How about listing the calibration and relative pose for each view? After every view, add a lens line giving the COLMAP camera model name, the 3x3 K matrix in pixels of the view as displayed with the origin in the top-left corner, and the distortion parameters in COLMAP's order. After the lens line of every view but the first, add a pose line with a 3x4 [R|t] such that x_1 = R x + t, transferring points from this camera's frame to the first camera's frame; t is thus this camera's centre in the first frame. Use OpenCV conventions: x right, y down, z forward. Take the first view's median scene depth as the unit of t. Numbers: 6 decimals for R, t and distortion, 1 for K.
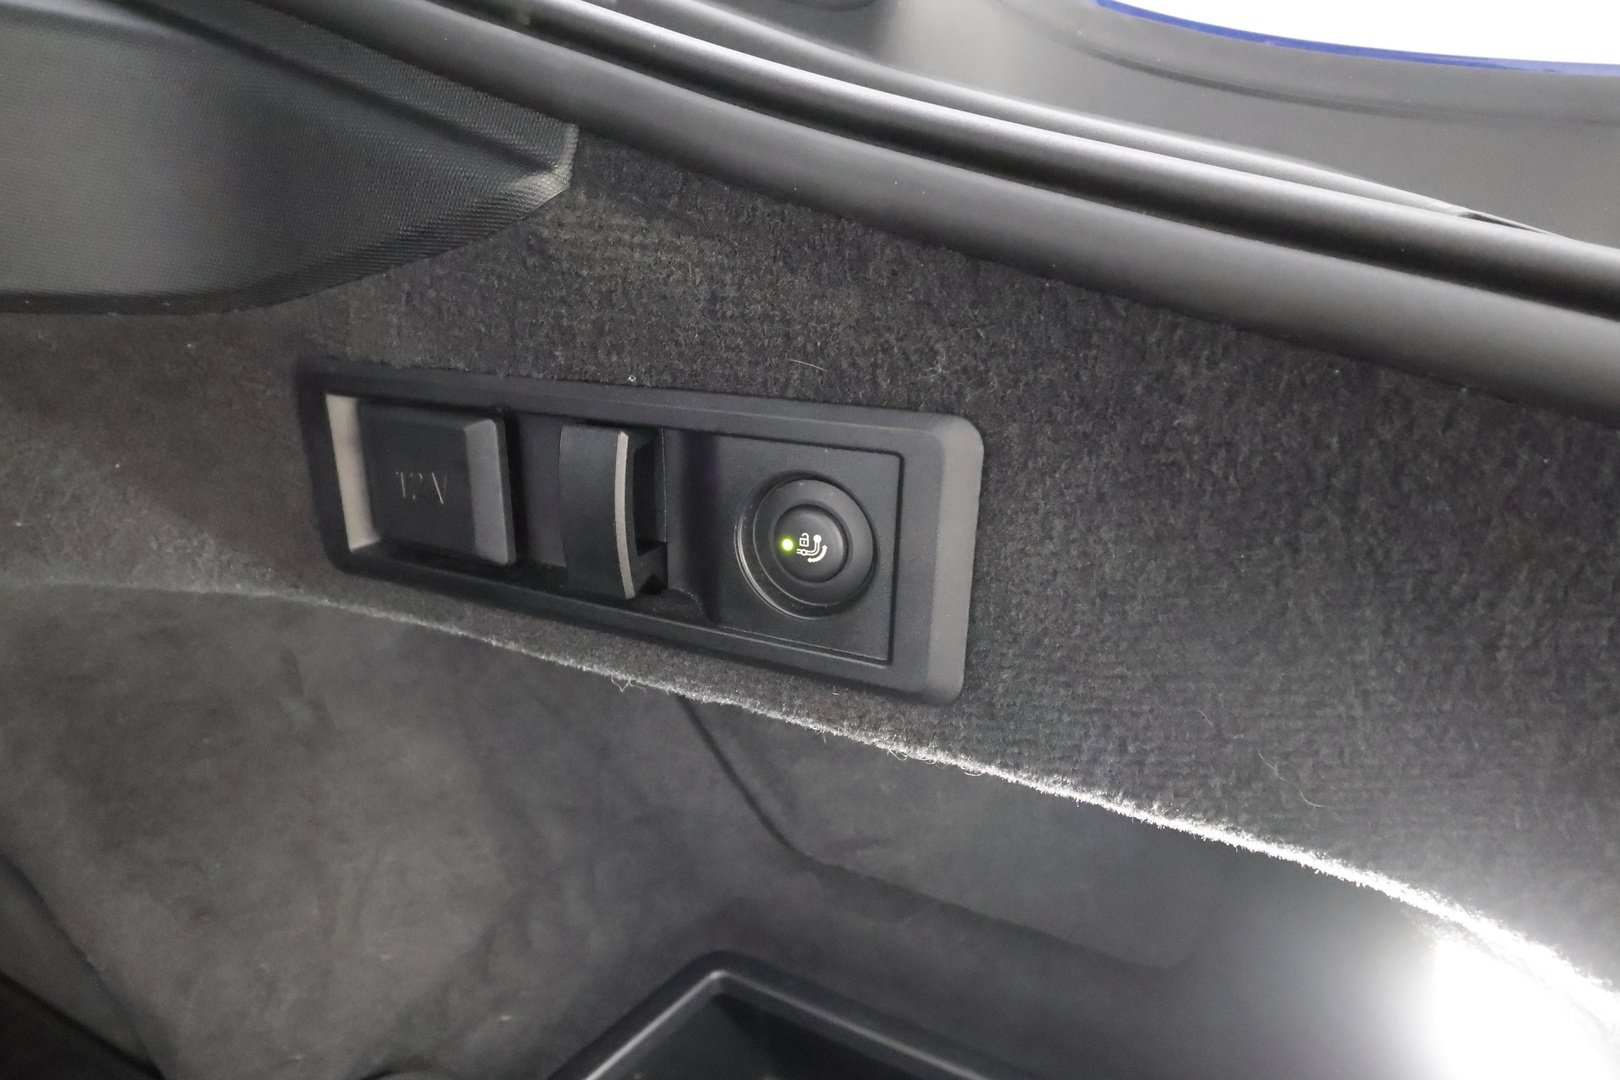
lens RADIAL K [[854.8, 0, 810.0], [0, 854.8, 540.0], [0, 0, 1]] dist [-0.000508, 0.001829]
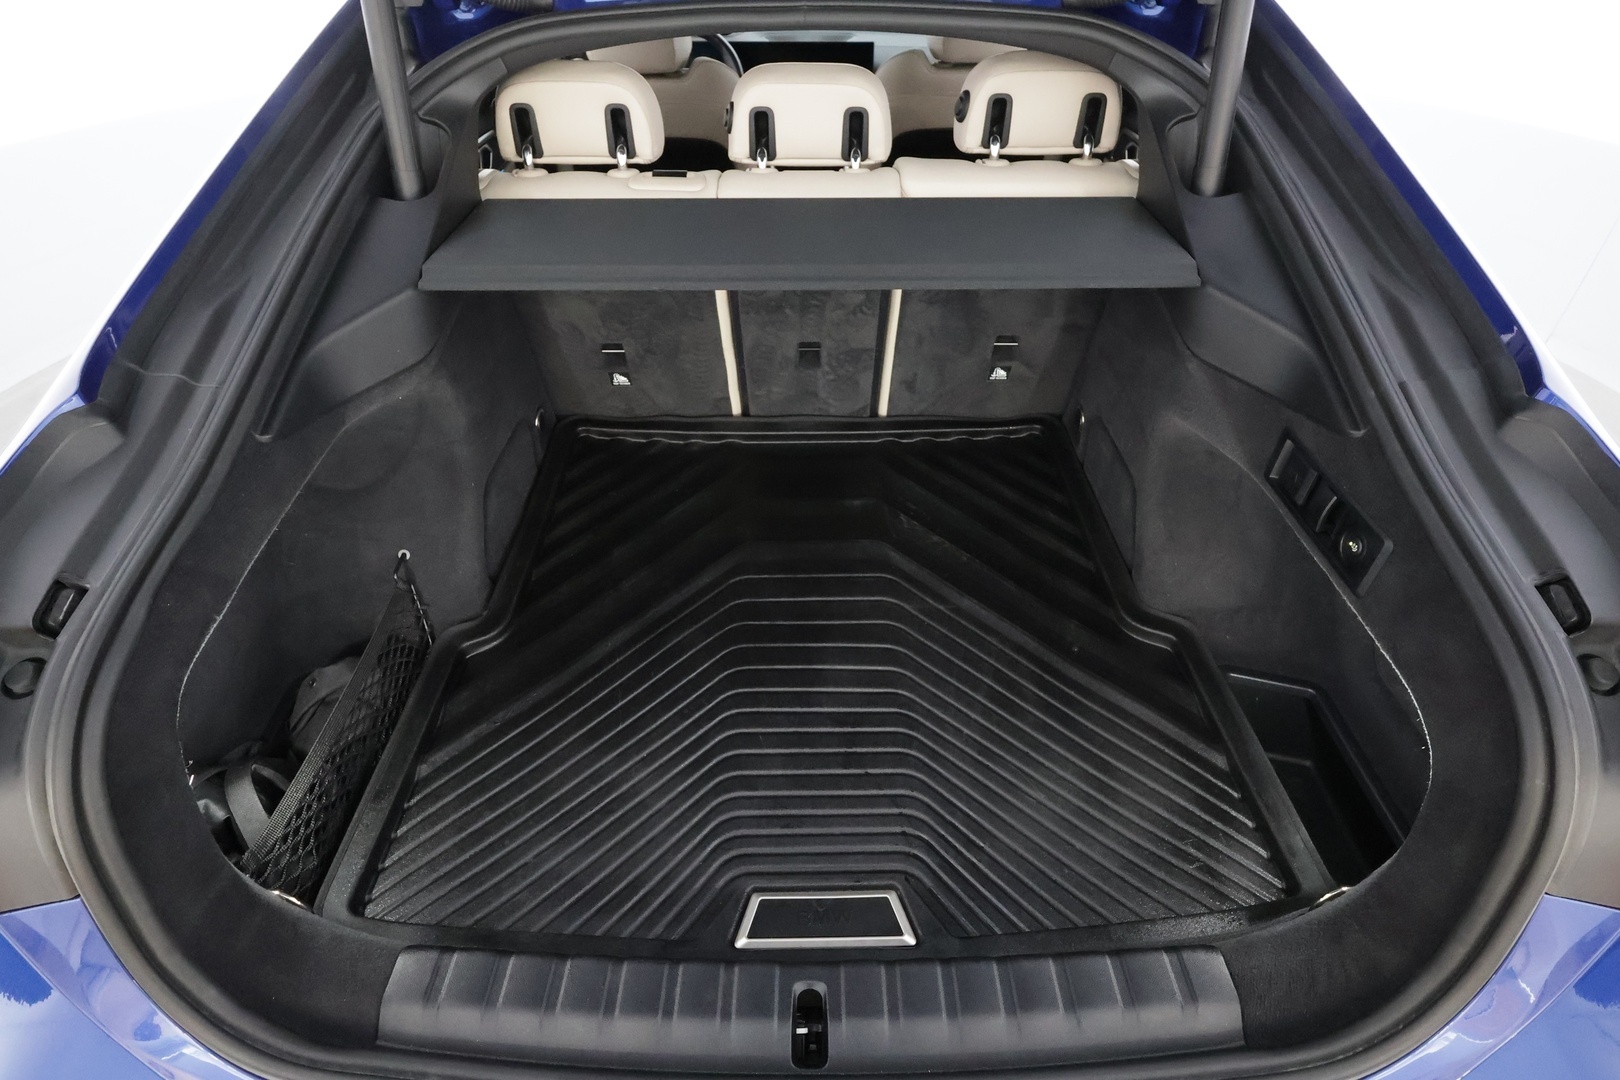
lens RADIAL K [[854.8, 0, 810.0], [0, 854.8, 540.0], [0, 0, 1]] dist [-0.000508, 0.001829]
pose [[0.443318, 0.554265, -0.704457, 1.351018], [-0.332038, 0.831540, 0.445300, -0.762503], [0.832598, 0.036497, 0.552674, -2.722273]]
